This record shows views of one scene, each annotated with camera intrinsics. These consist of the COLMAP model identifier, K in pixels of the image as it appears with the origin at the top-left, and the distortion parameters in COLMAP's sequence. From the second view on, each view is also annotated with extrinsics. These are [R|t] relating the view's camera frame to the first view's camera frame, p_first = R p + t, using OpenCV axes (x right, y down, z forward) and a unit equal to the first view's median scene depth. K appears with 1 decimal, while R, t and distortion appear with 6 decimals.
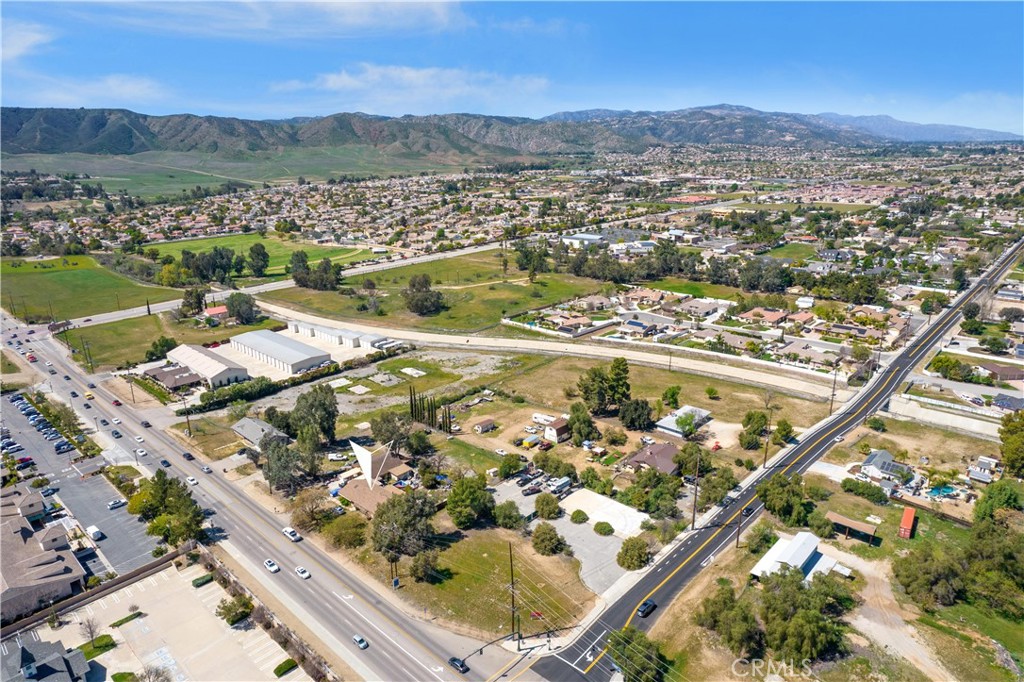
lens RADIAL K [[649.0, 0, 503.6], [0, 649.0, 337.3], [0, 0, 1]] dist [-0.070729, 0.060491]
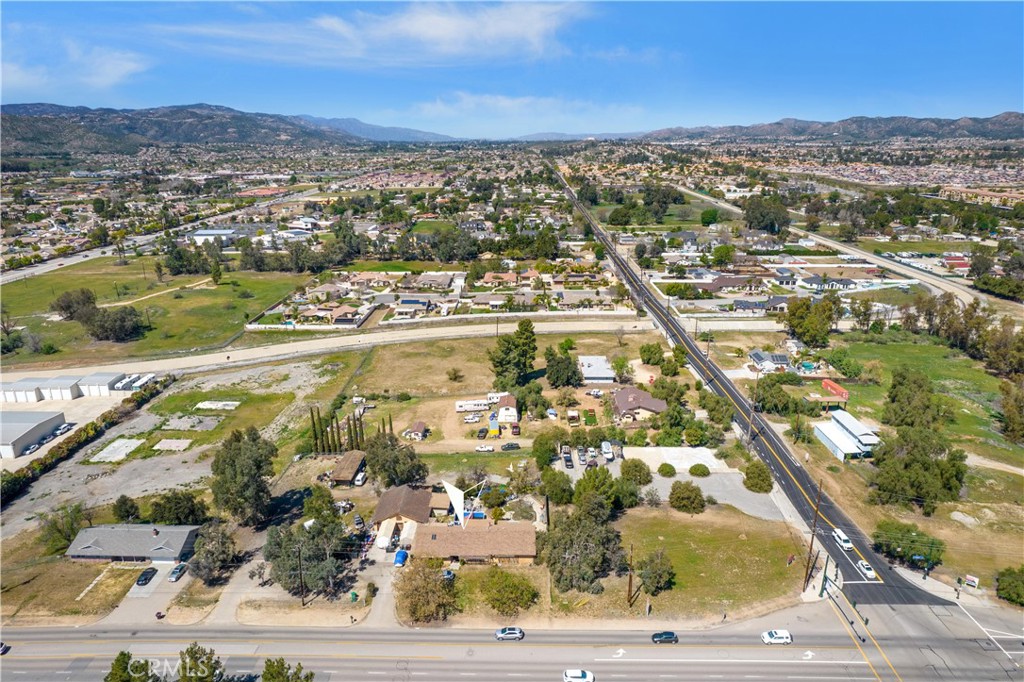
lens RADIAL K [[659.1, 0, 509.9], [0, 659.1, 330.6], [0, 0, 1]] dist [-0.077126, 0.072233]
pose [[0.739481, -0.175754, 0.649829, -0.319217], [0.185566, 0.981136, 0.054194, -0.005690], [-0.647096, 0.080511, 0.758146, 0.213332]]
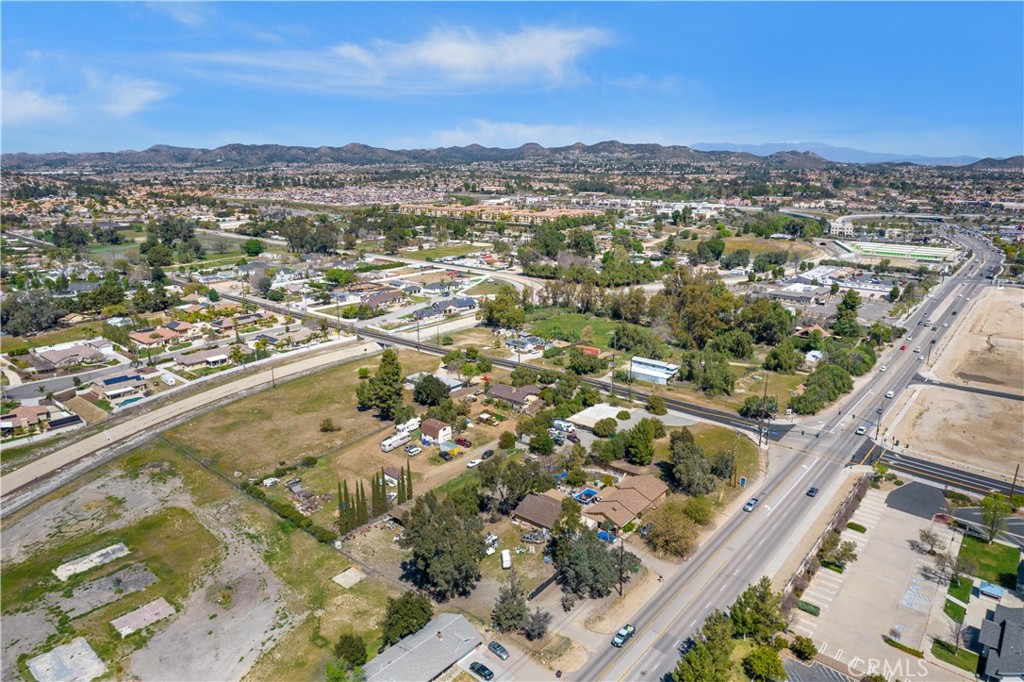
lens RADIAL K [[659.1, 0, 509.9], [0, 659.1, 330.6], [0, 0, 1]] dist [-0.077126, 0.072233]
pose [[-0.052708, -0.230197, 0.971716, -0.541229], [0.288564, 0.928046, 0.235504, -0.122252], [-0.956009, 0.292815, 0.017511, 0.567719]]
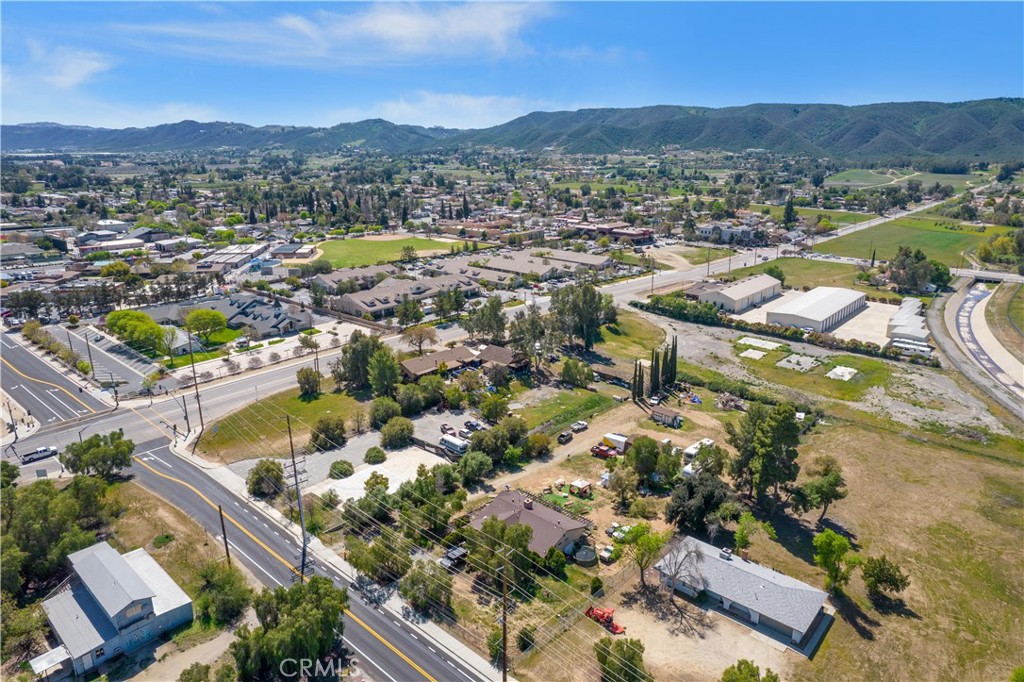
lens RADIAL K [[643.8, 0, 537.4], [0, 643.8, 341.7], [0, 0, 1]] dist [-0.077618, 0.068235]
pose [[0.058149, 0.308540, -0.949432, 0.417447], [-0.293878, 0.914191, 0.279088, -0.061626], [0.954073, 0.262788, 0.143833, 0.531550]]
